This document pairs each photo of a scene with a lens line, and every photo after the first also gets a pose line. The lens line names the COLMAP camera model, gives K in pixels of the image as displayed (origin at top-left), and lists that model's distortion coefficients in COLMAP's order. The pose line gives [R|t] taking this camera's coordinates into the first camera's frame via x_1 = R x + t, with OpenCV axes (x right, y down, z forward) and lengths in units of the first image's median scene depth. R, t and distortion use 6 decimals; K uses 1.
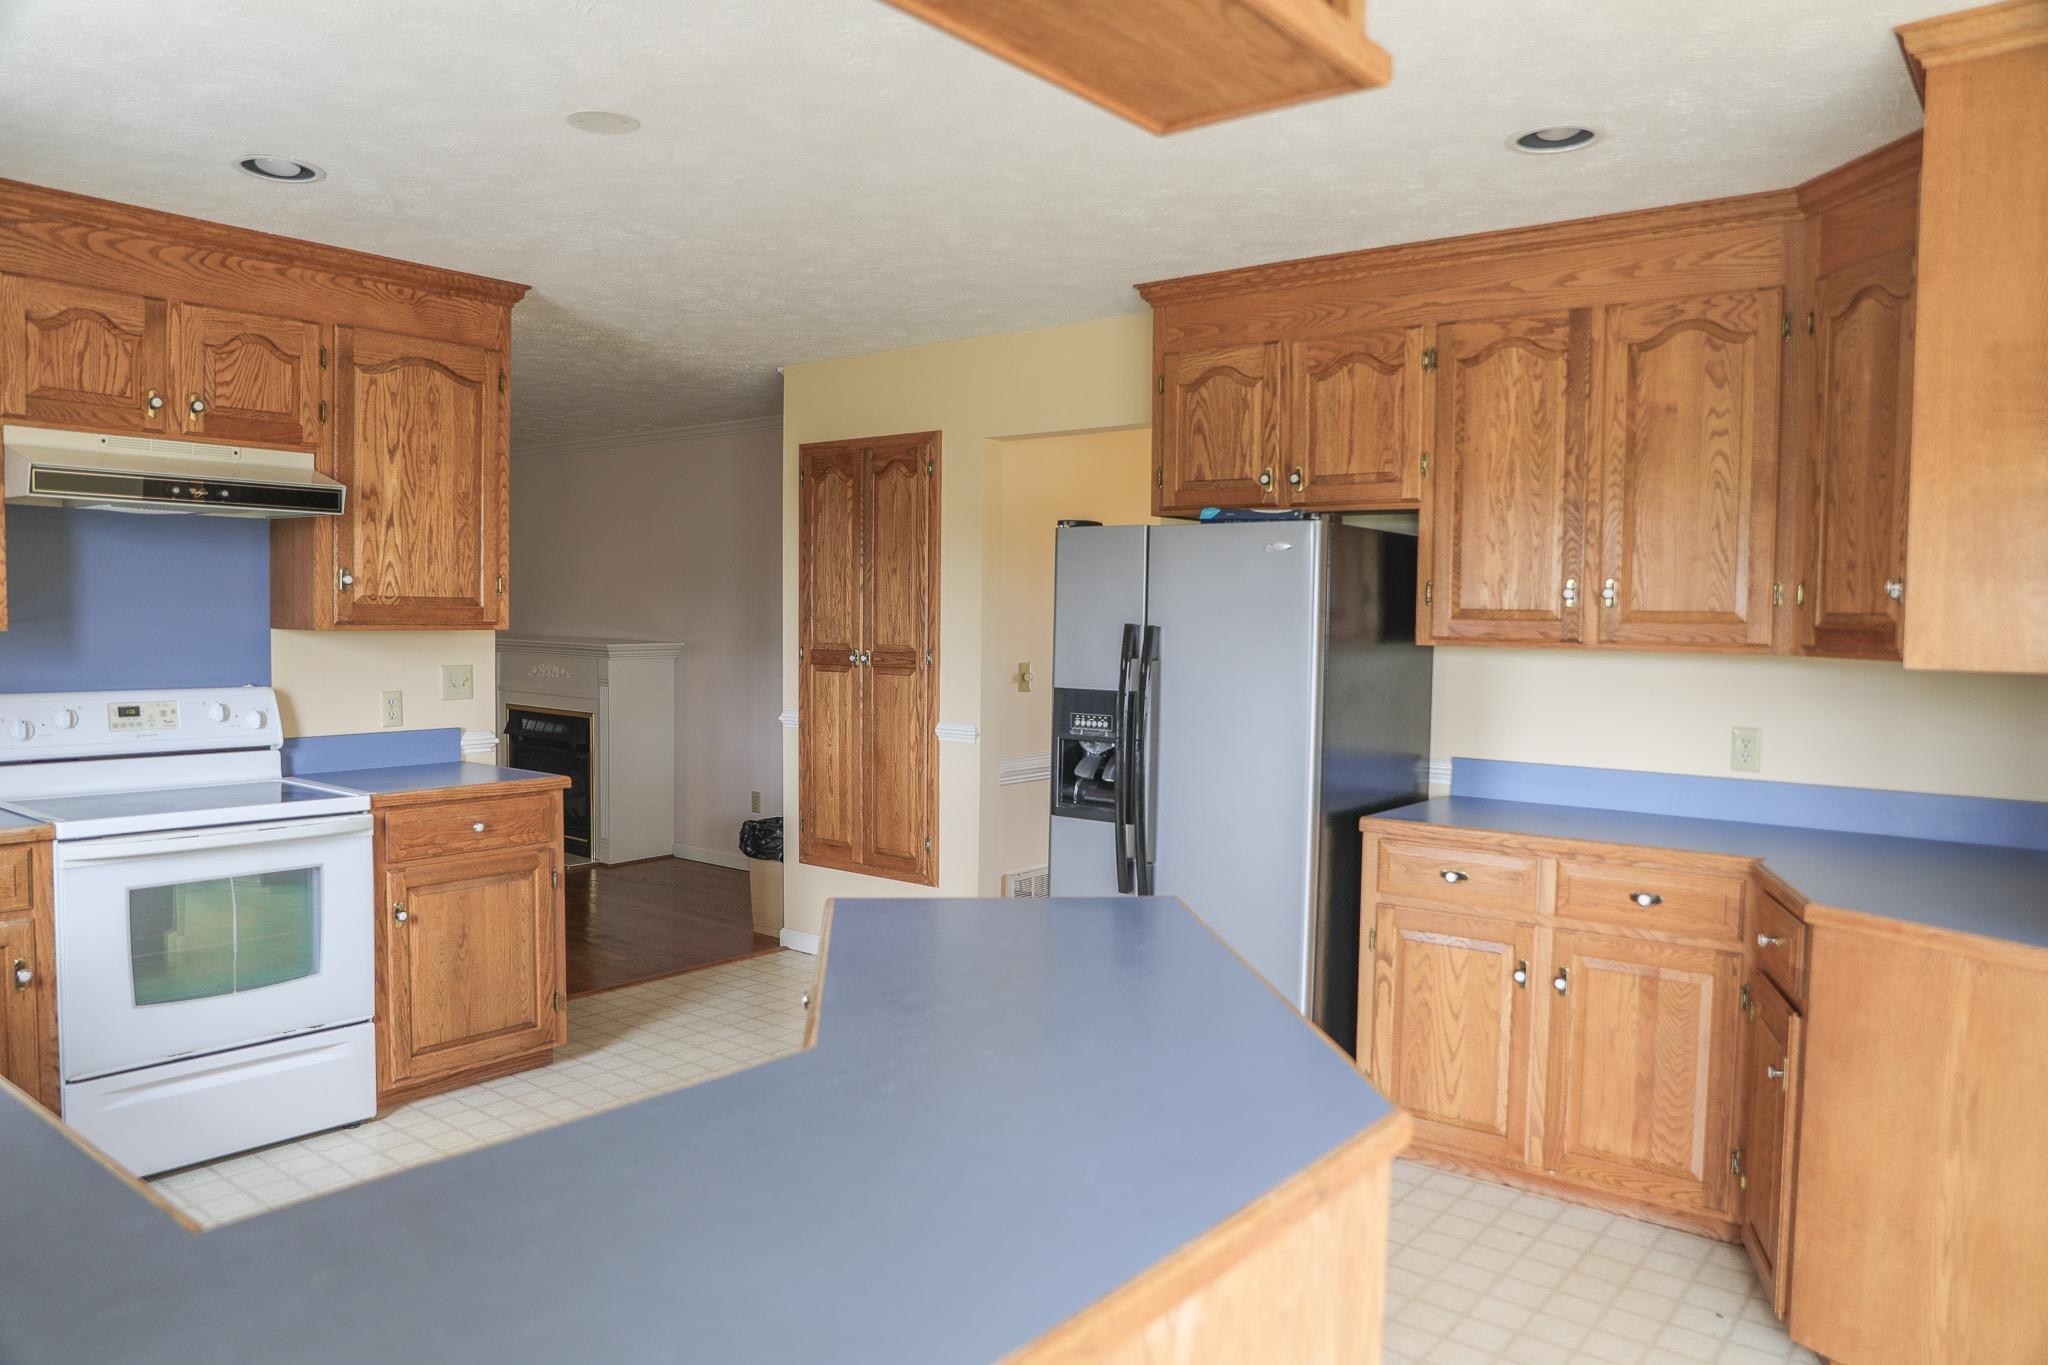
lens RADIAL K [[1387.5, 0, 1024.0], [0, 1387.5, 682.5], [0, 0, 1]] dist [-0.110338, 0.076697]
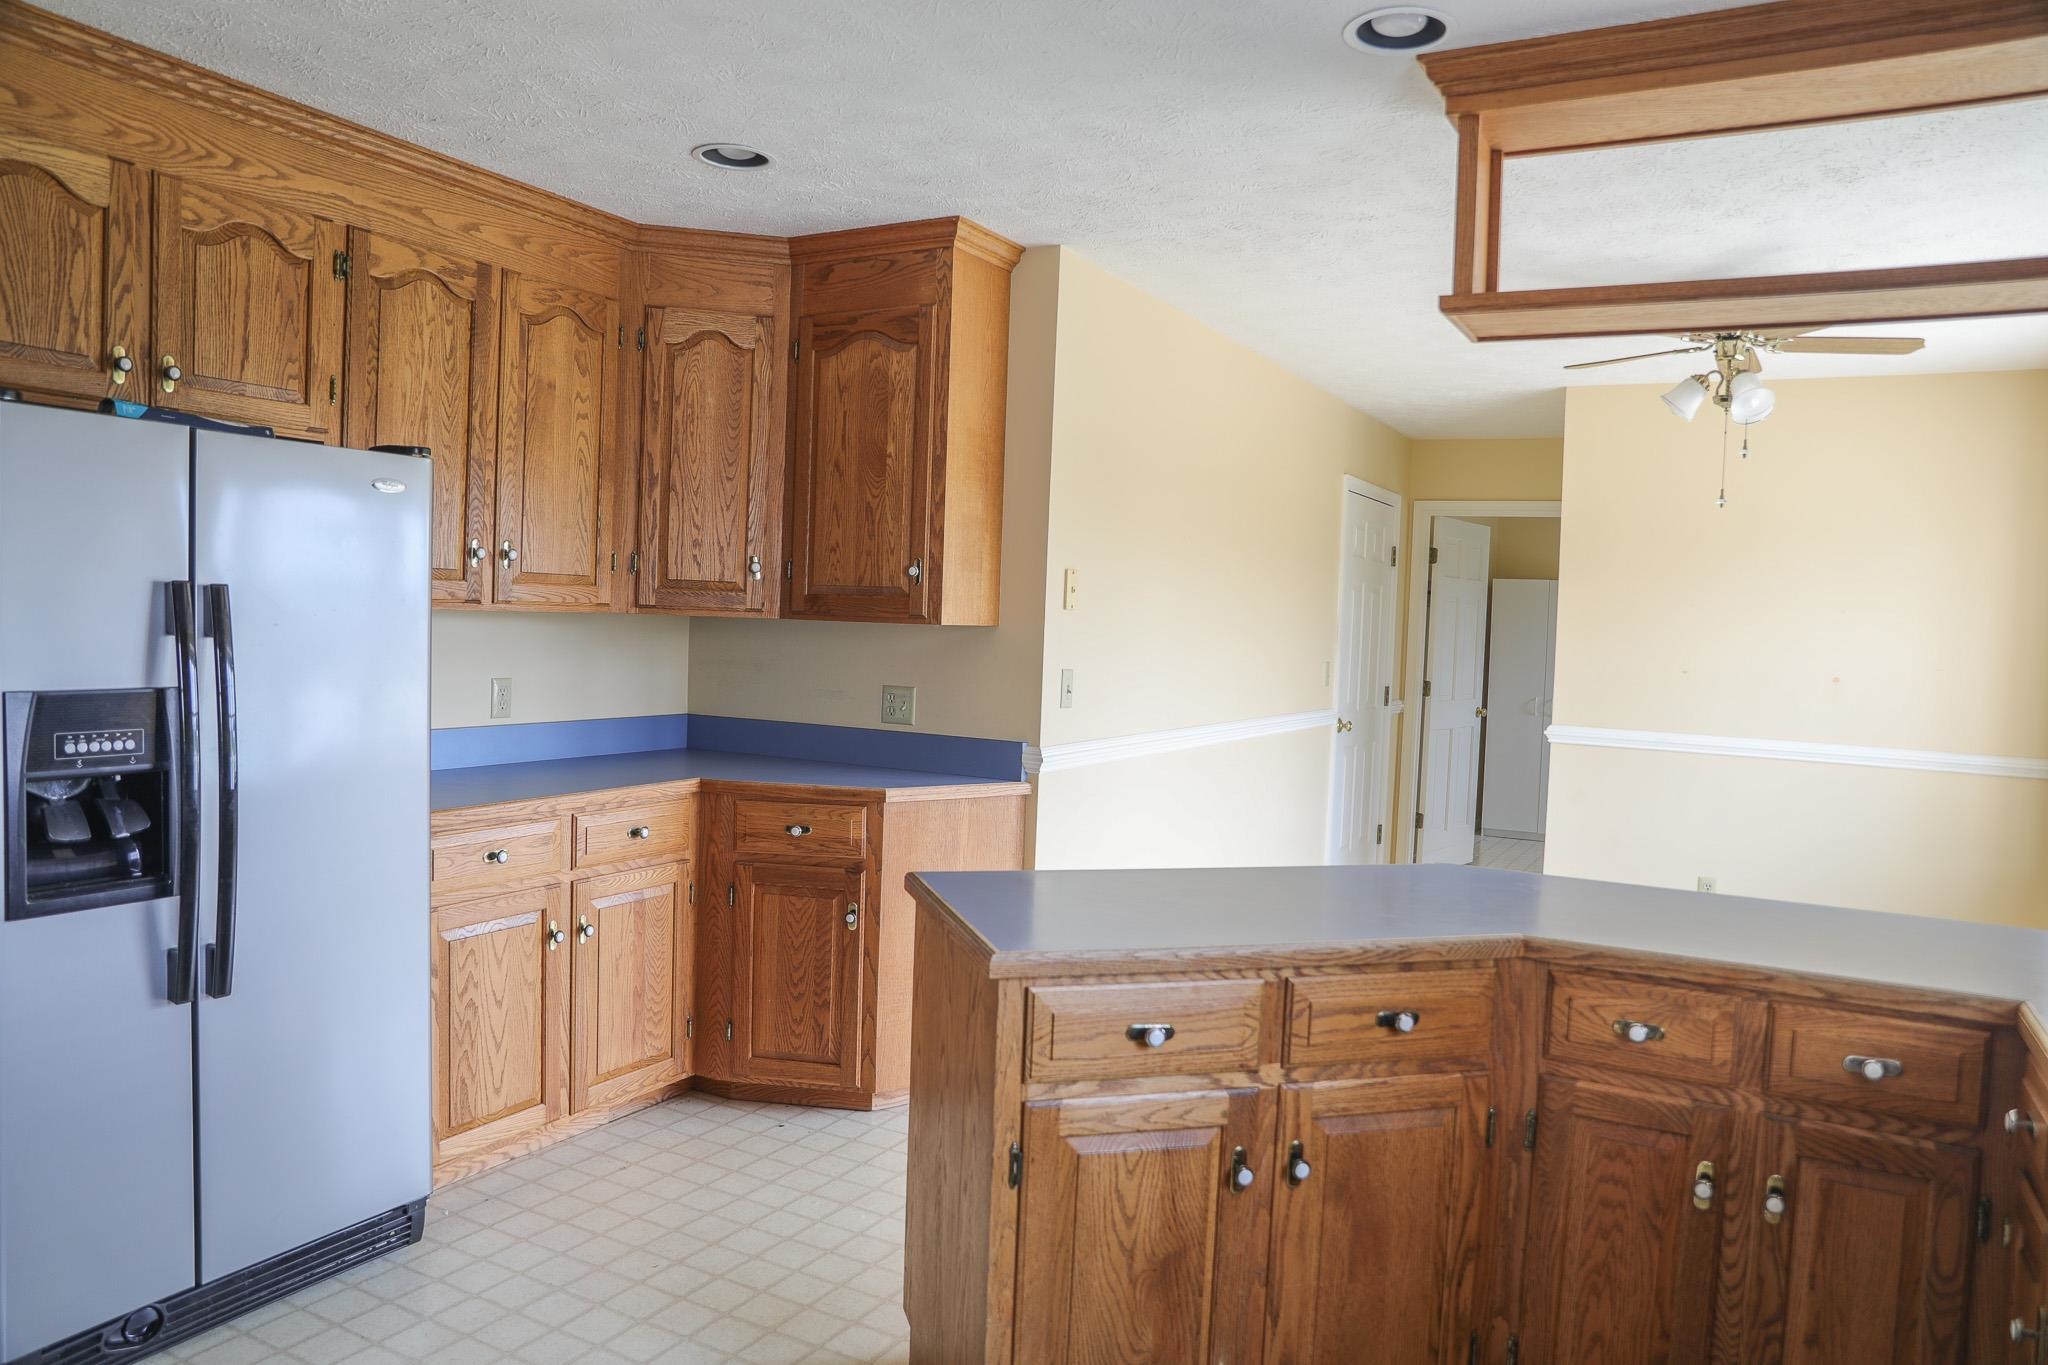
lens RADIAL K [[1387.5, 0, 1024.0], [0, 1387.5, 682.5], [0, 0, 1]] dist [-0.110338, 0.076697]
pose [[-0.158528, -0.067723, 0.985029, -0.633885], [0.011330, 0.997454, 0.070400, -0.037087], [-0.987289, 0.022321, -0.157357, 0.767810]]
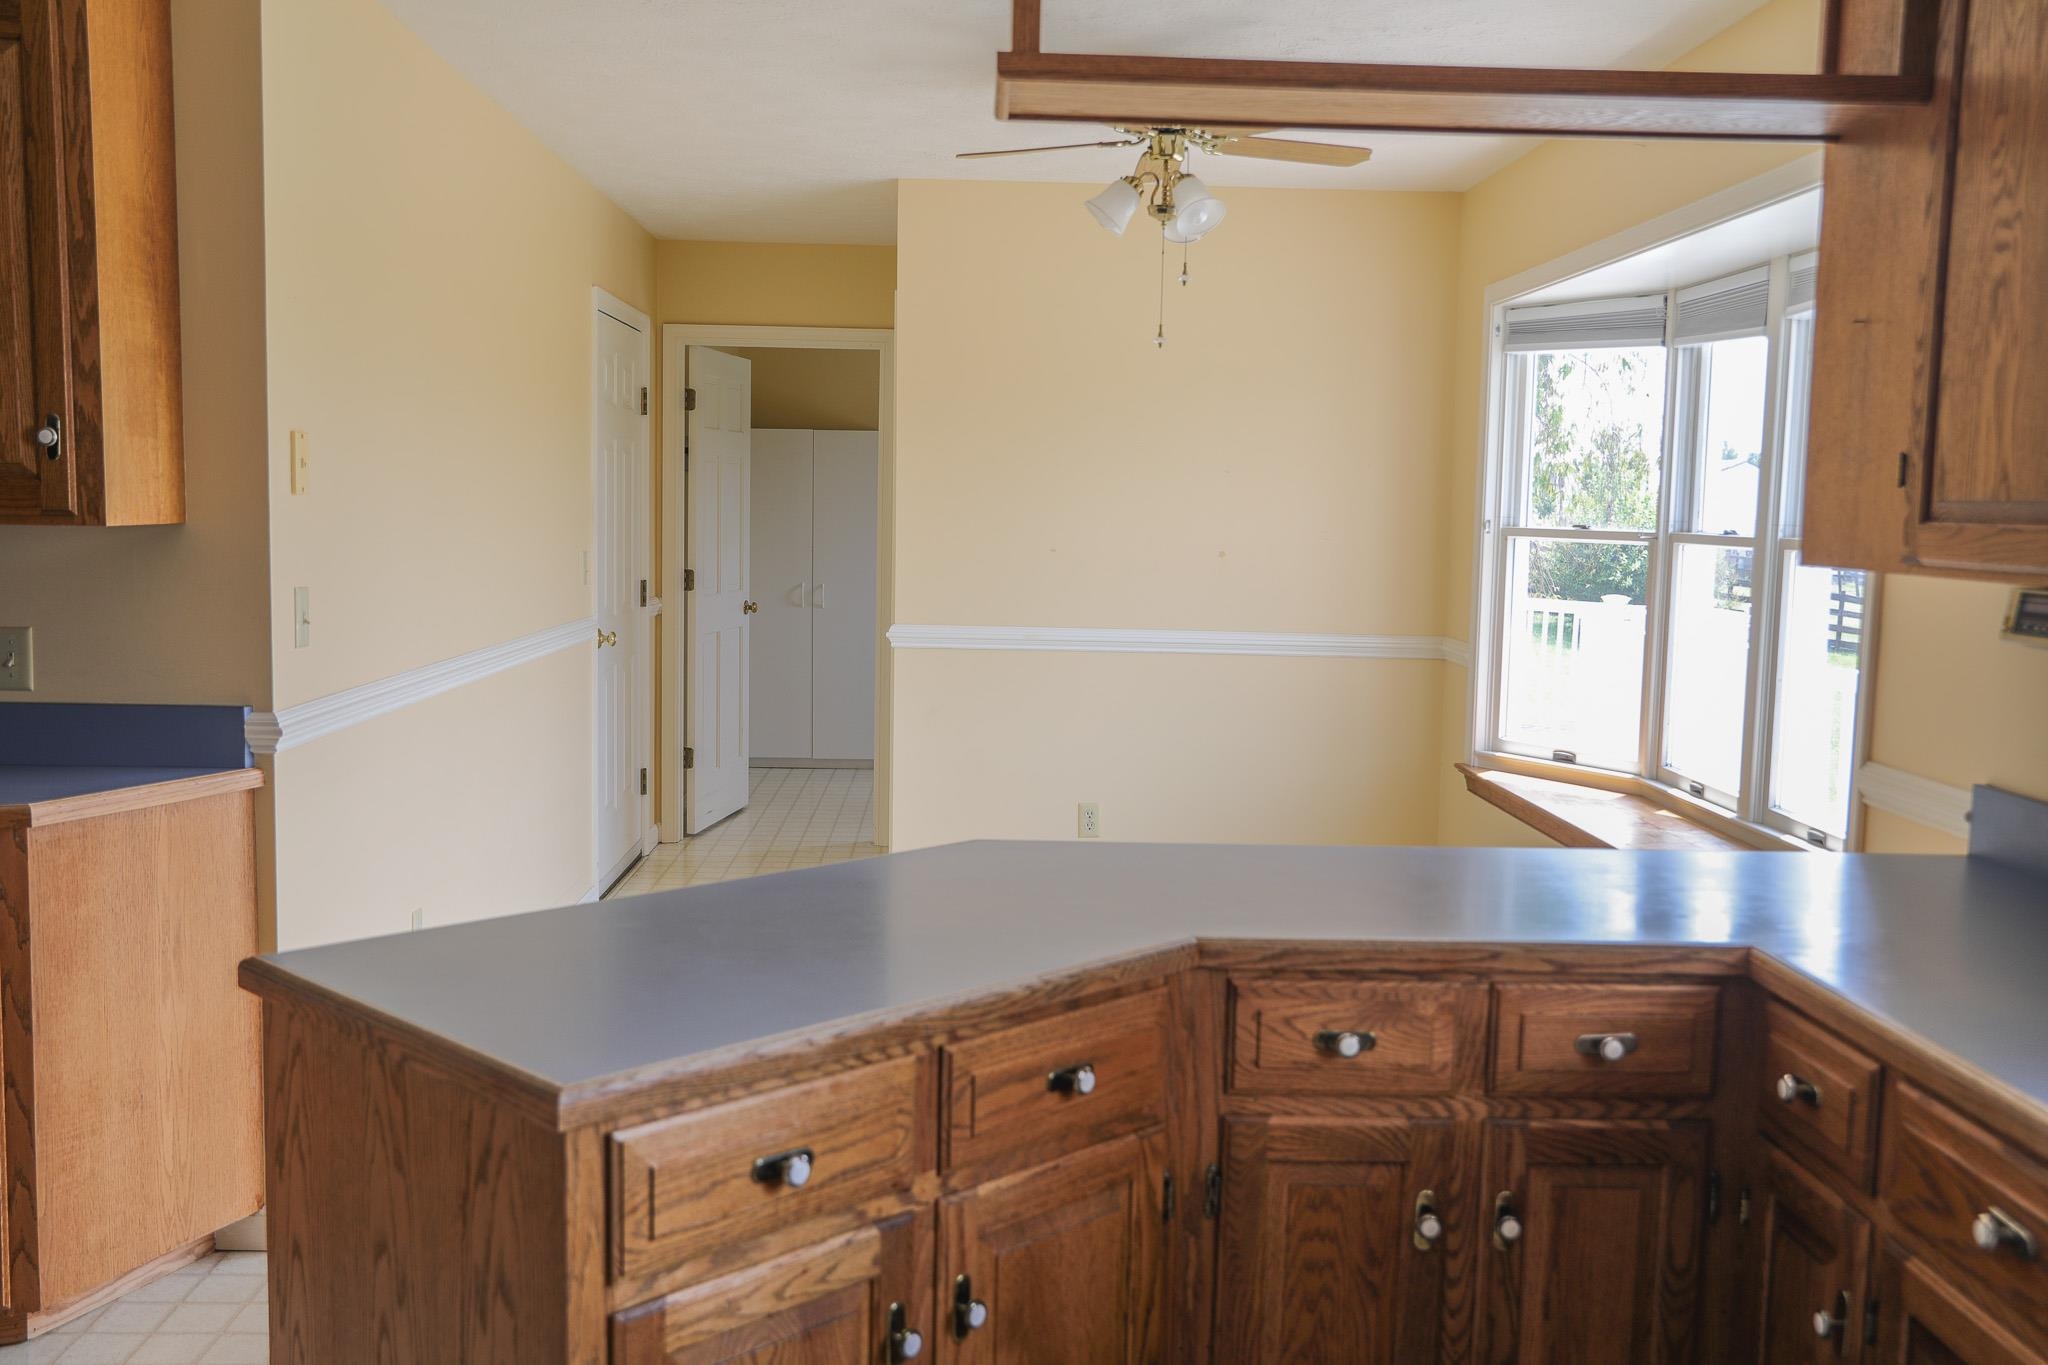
lens RADIAL K [[1854.6, 0, 1024.0], [0, 1854.6, 682.5], [0, 0, 1]] dist [-0.068358, 0.143844]
pose [[-0.635782, -0.102354, 0.765053, -0.506486], [0.010394, 0.989944, 0.141079, -0.051103], [-0.771799, 0.097647, -0.628324, 0.877439]]
